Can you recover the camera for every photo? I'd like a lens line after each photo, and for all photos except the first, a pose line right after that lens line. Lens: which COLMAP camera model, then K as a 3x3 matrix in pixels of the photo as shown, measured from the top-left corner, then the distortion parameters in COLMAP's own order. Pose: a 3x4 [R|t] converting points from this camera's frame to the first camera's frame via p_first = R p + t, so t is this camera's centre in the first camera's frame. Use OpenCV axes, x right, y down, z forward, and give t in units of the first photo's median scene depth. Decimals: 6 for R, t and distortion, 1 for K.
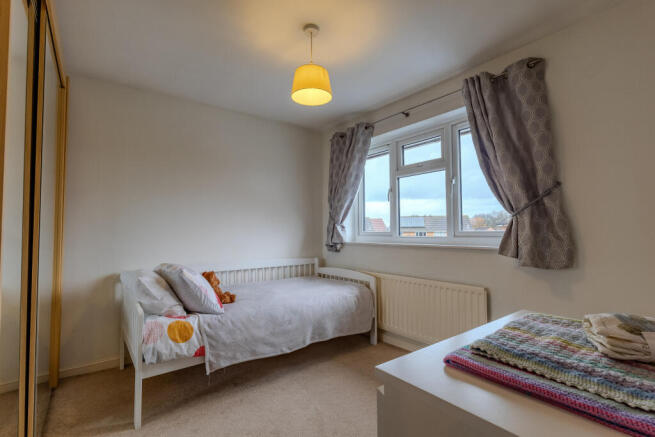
lens RADIAL K [[305.0, 0, 325.9], [0, 305.0, 220.3], [0, 0, 1]] dist [-0.001373, 0.000048]
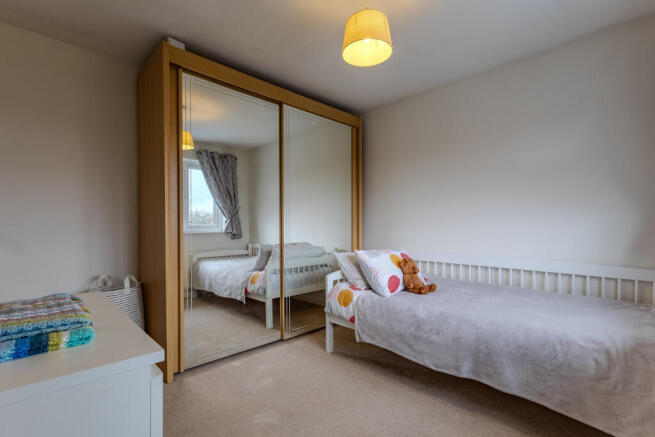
lens RADIAL K [[305.0, 0, 327.5], [0, 305.0, 221.3], [0, 0, 1]] dist [-0.001373, 0.000048]
pose [[0.130231, -0.001975, -0.991482, 0.608669], [0.036022, 0.999347, 0.002741, 0.029073], [0.990829, -0.036072, 0.130218, 0.599136]]
